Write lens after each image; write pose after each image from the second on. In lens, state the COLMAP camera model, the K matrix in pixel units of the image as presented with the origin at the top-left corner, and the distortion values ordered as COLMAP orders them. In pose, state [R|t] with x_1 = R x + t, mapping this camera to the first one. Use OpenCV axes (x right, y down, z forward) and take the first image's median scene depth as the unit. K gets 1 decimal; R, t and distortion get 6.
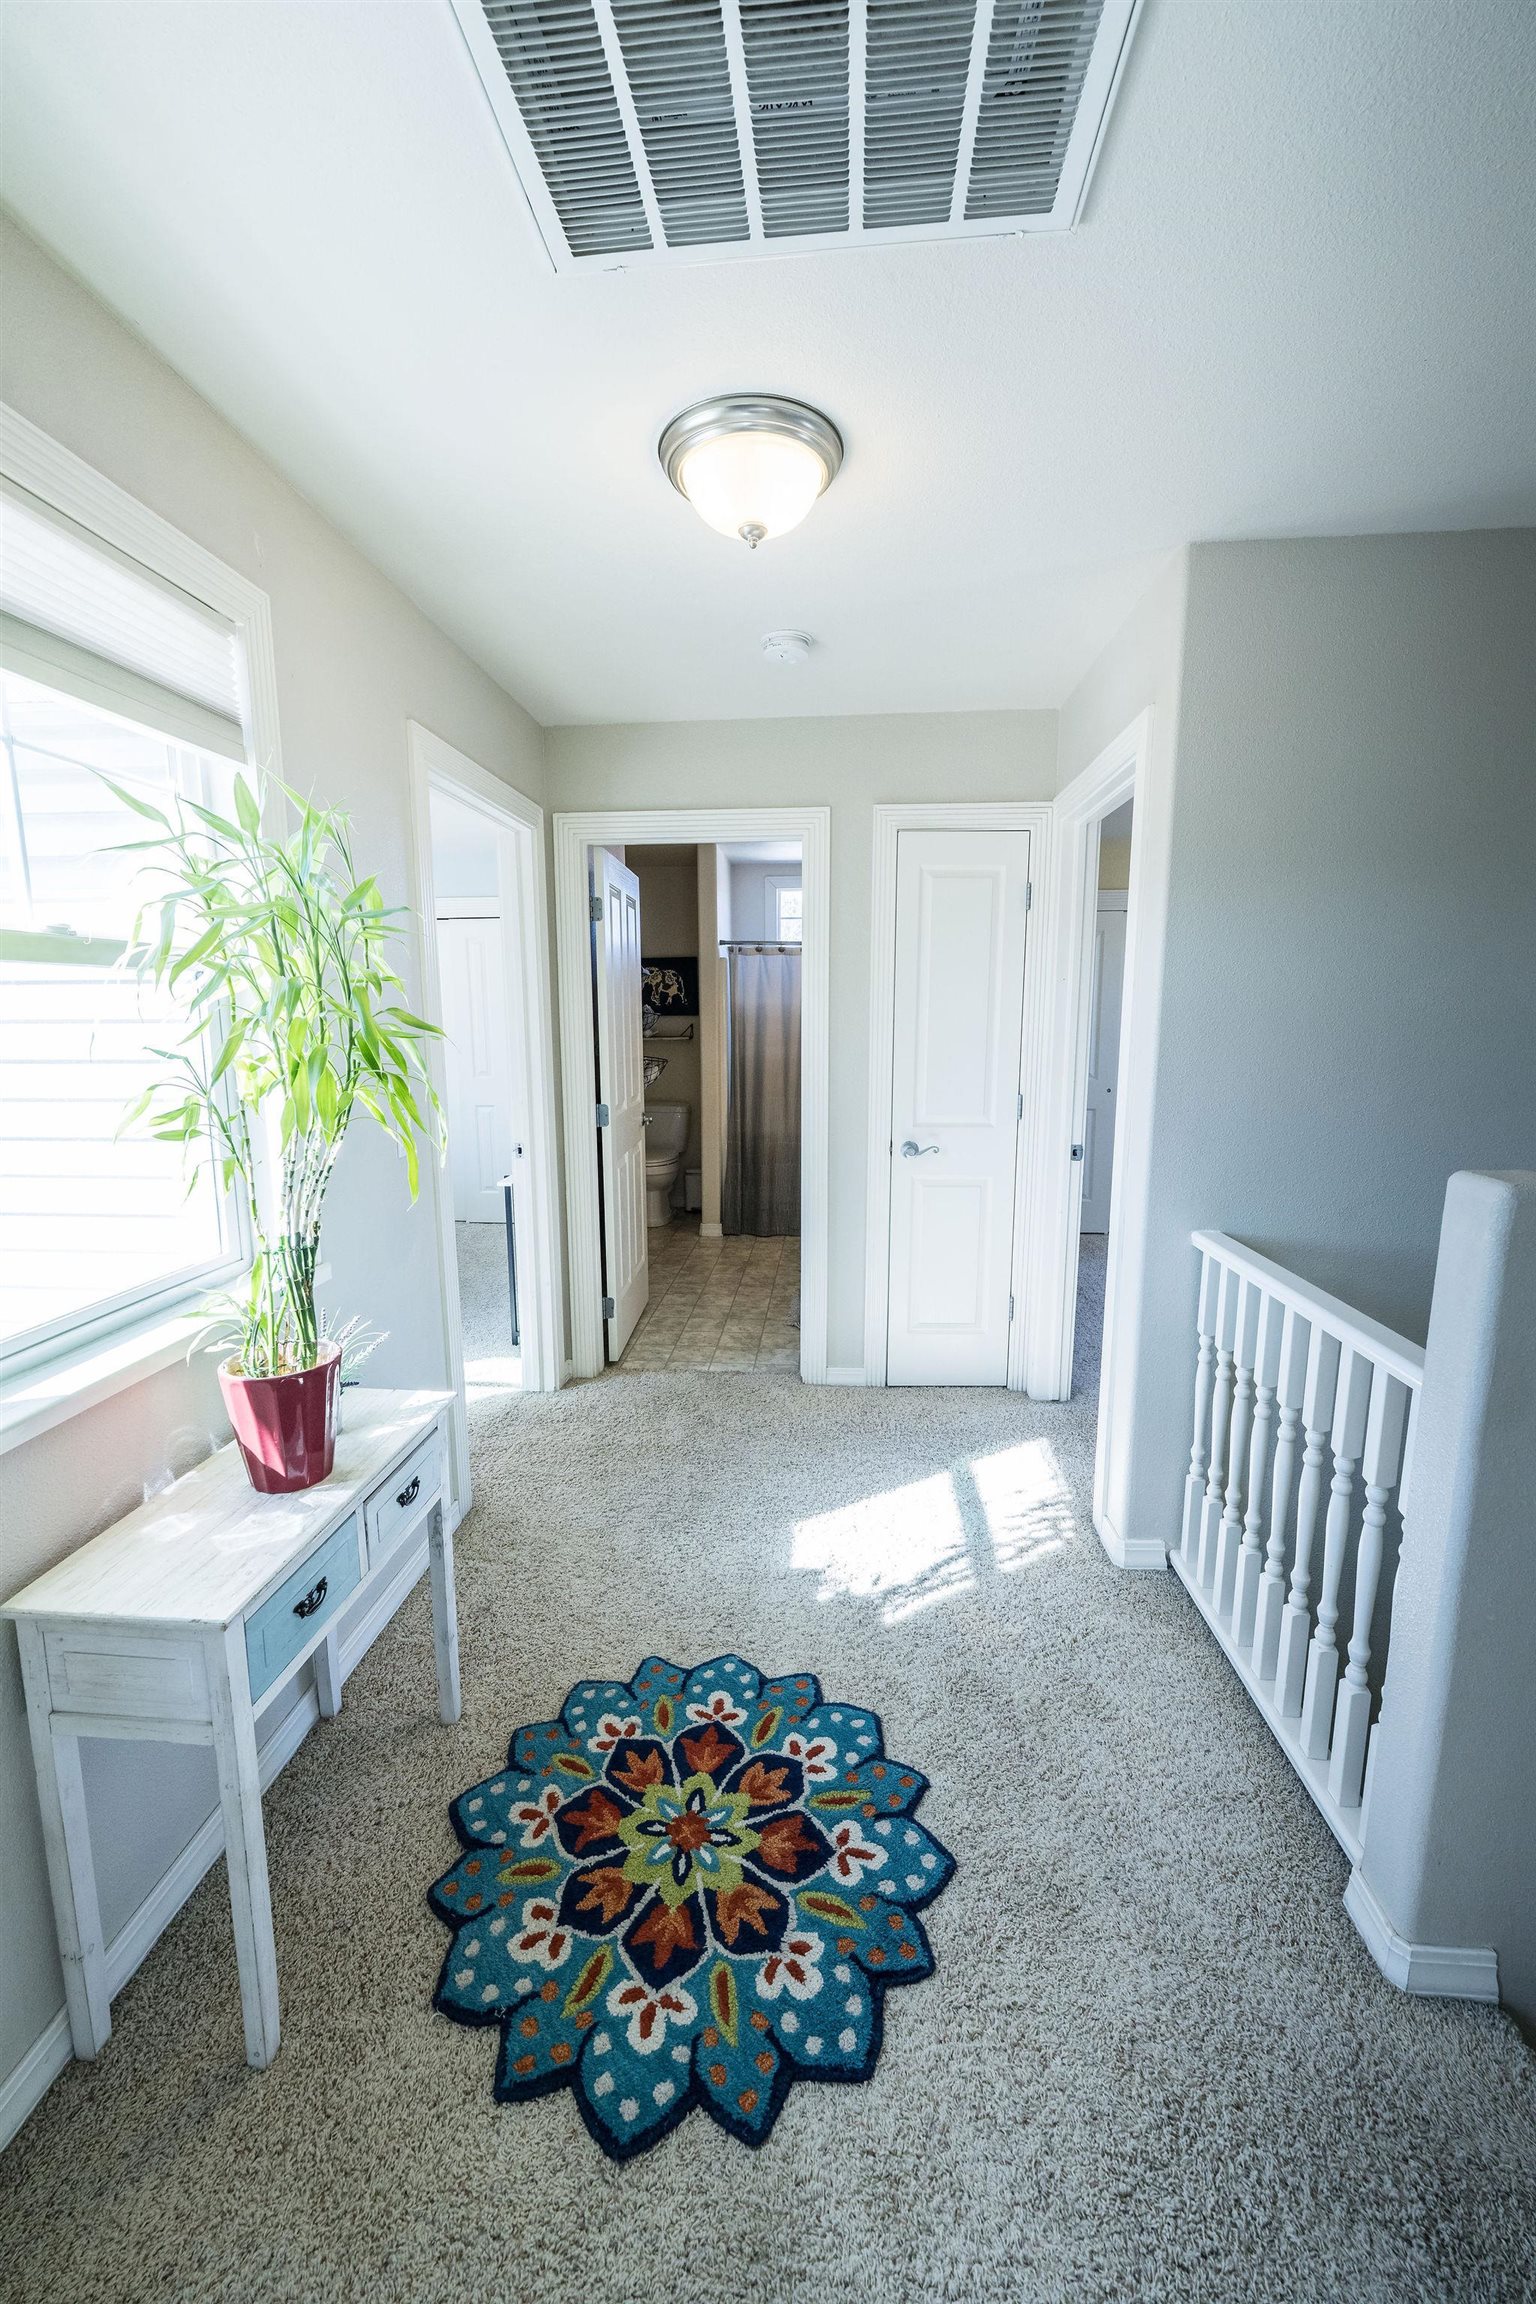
lens RADIAL K [[900.2, 0, 768.0], [0, 900.2, 1152.0], [0, 0, 1]] dist [-0.000067, -0.000003]
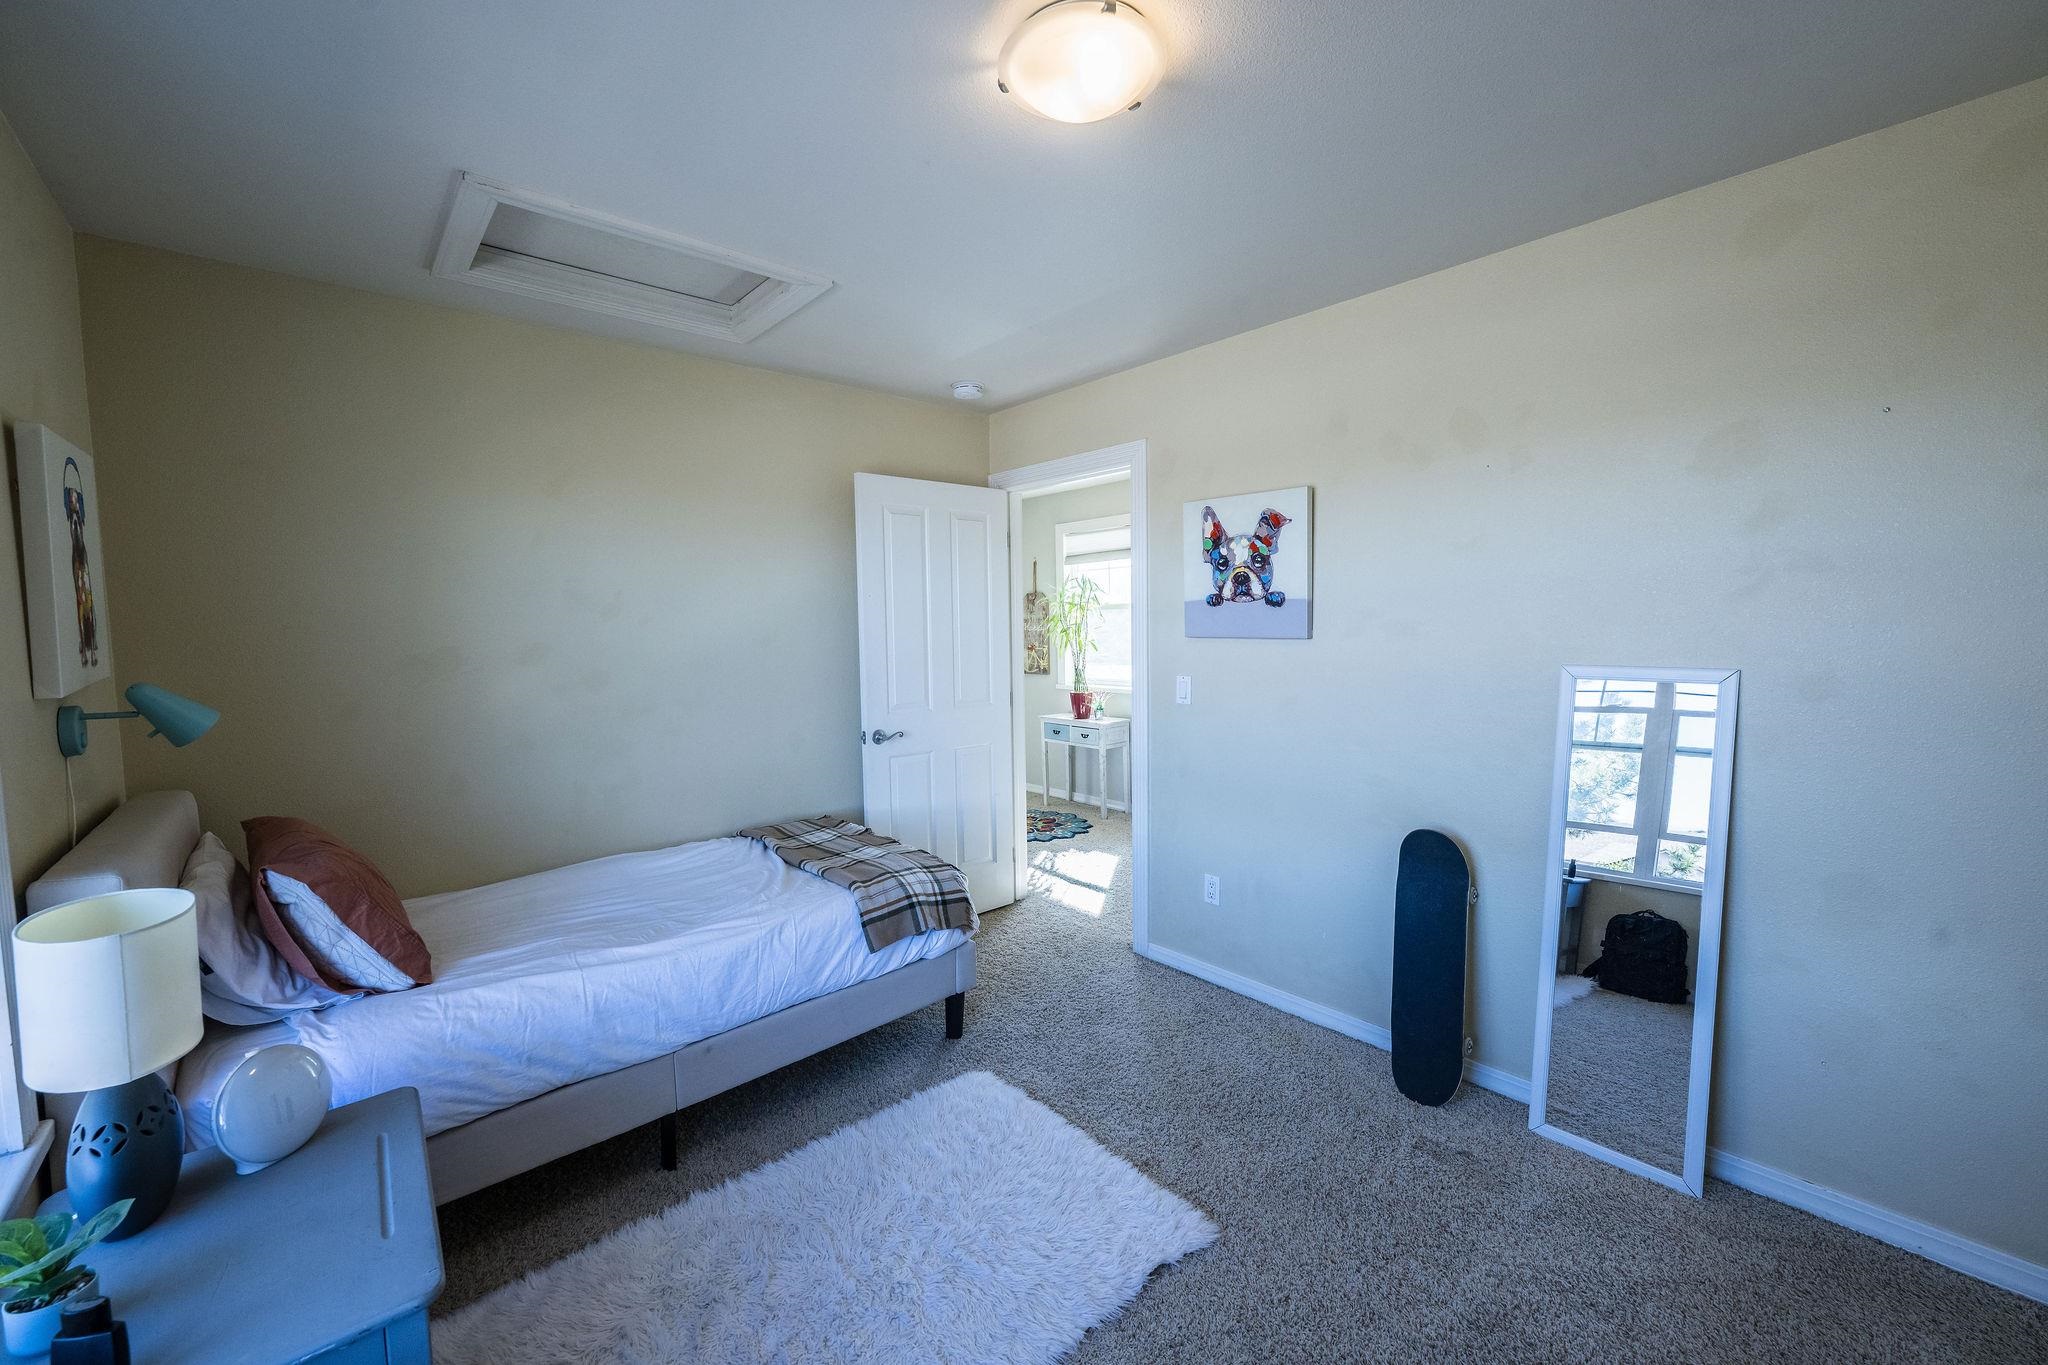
lens RADIAL K [[800.2, 0, 1024.0], [0, 800.2, 682.5], [0, 0, 1]] dist [-0.000067, -0.000003]
pose [[-0.685634, 0.063096, -0.725207, 1.072791], [-0.099016, 0.978894, 0.178781, -0.212489], [0.721181, 0.194386, -0.664915, 1.417390]]
